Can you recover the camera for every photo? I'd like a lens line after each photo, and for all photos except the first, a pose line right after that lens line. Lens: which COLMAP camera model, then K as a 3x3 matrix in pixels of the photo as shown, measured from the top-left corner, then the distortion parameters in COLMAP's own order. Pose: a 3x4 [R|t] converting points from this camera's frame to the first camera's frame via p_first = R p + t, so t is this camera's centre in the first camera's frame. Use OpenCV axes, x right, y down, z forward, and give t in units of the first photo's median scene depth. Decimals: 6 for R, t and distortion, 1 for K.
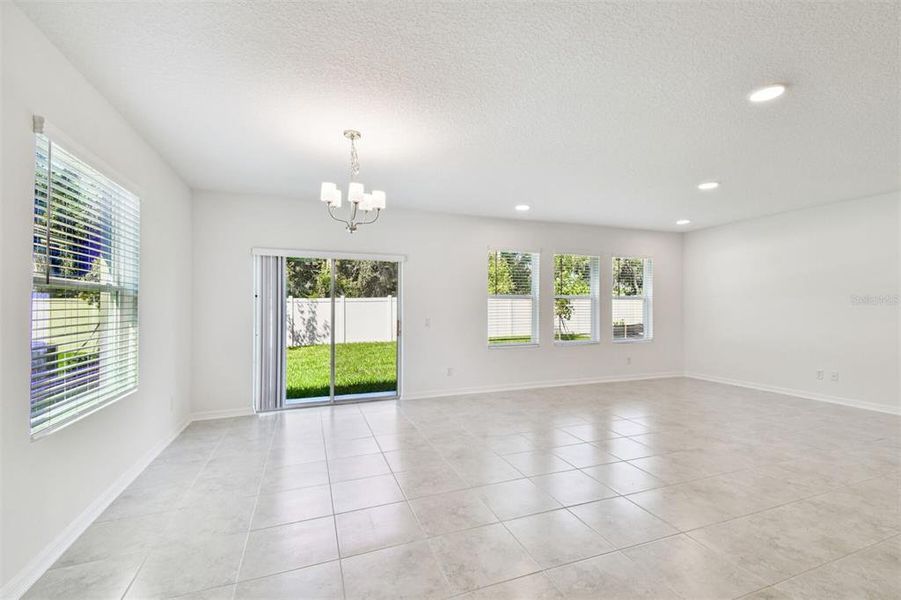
lens RADIAL K [[396.0, 0, 456.3], [0, 396.0, 300.3], [0, 0, 1]] dist [0.046066, -0.021582]
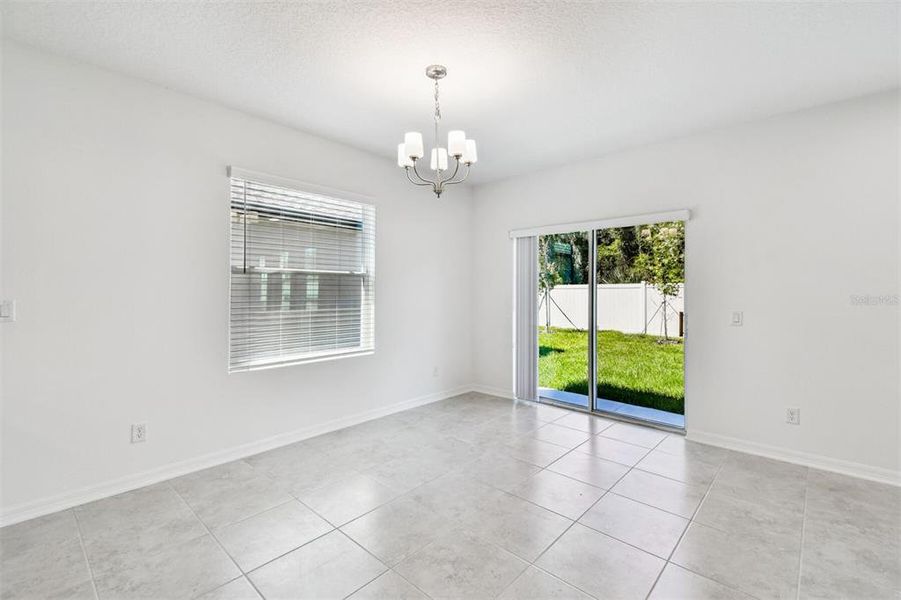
lens RADIAL K [[395.6, 0, 456.0], [0, 395.6, 296.3], [0, 0, 1]] dist [0.045158, -0.021856]
pose [[0.450525, 0.015049, -0.892637, 0.361471], [0.008748, 0.999735, 0.021270, 0.009866], [0.892721, -0.017392, 0.450274, 0.522223]]
